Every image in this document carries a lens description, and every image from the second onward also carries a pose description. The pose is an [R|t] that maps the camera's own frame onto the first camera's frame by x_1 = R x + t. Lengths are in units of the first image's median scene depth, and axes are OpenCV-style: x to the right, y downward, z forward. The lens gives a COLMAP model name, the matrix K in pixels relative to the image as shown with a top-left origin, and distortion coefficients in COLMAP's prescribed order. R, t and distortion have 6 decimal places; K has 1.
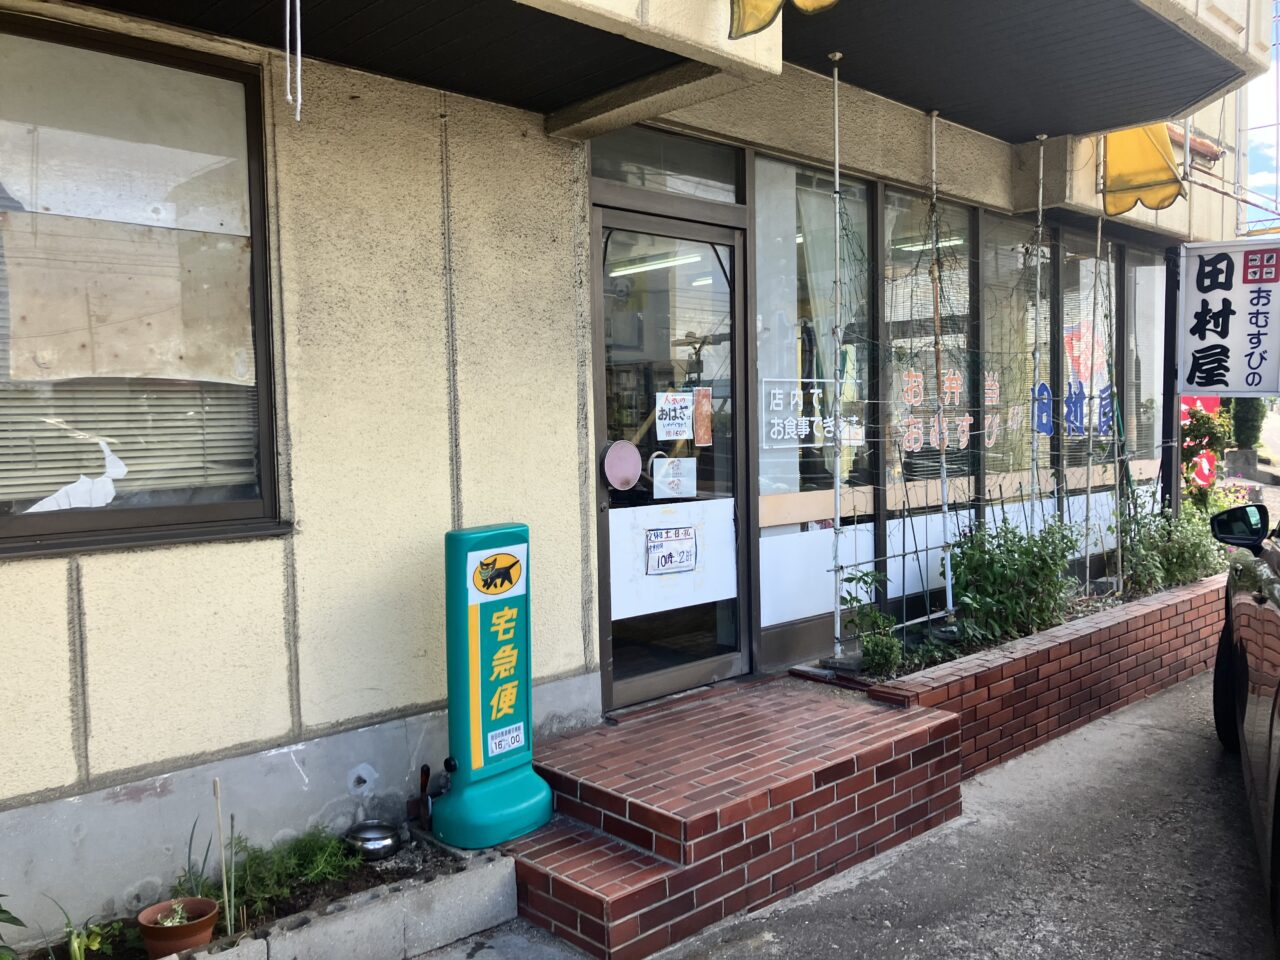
lens RADIAL K [[1055.3, 0, 634.2], [0, 1055.3, 484.7], [0, 0, 1]] dist [0.016205, -0.018880]
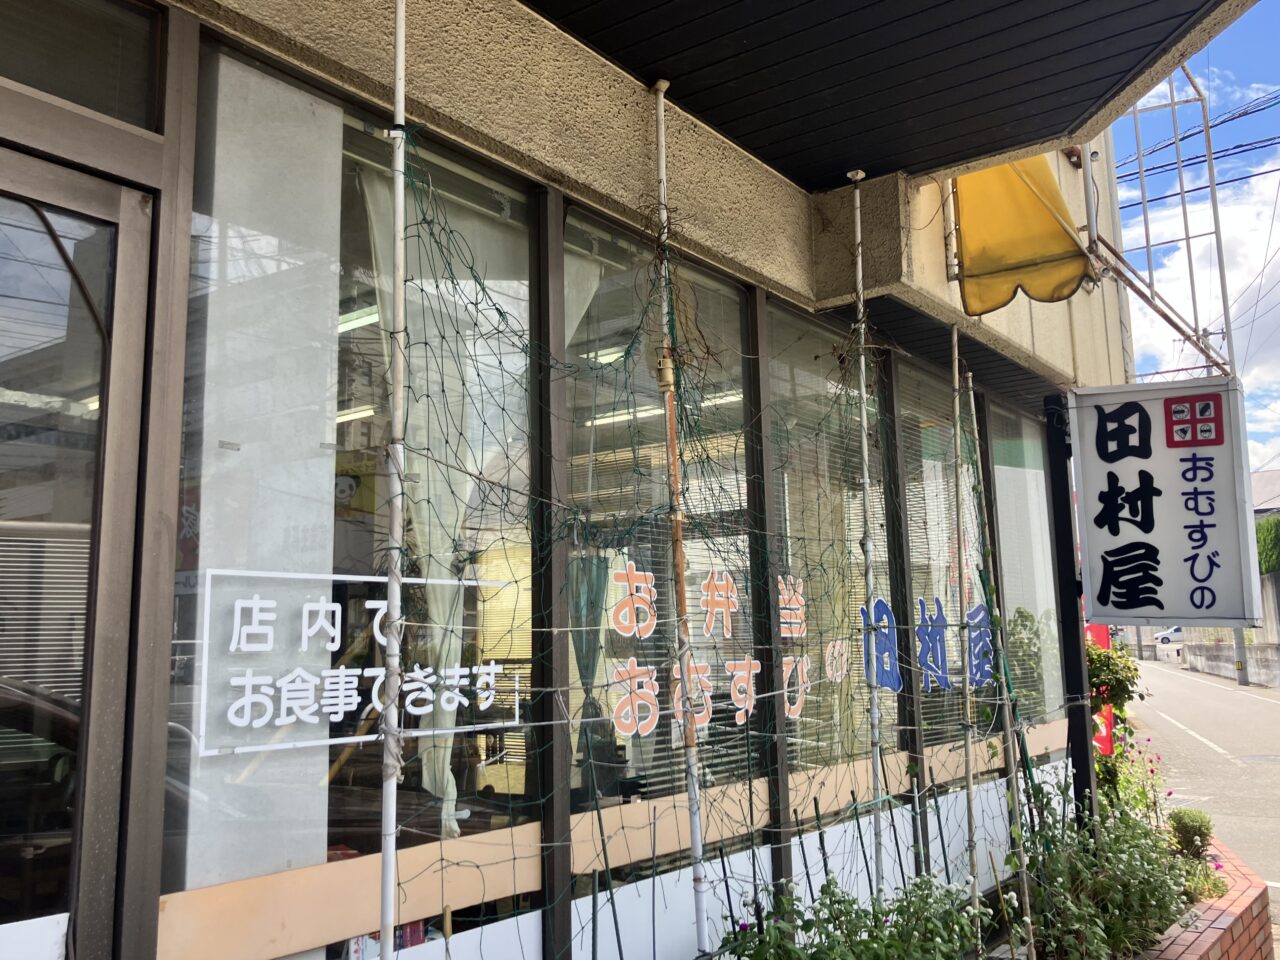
lens RADIAL K [[1055.3, 0, 639.0], [0, 1055.3, 474.9], [0, 0, 1]] dist [0.016205, -0.018880]
pose [[0.987485, 0.026878, 0.155404, 0.171302], [0.008322, 0.975119, -0.221527, -0.037358], [-0.157492, 0.220048, 0.962692, 0.467681]]
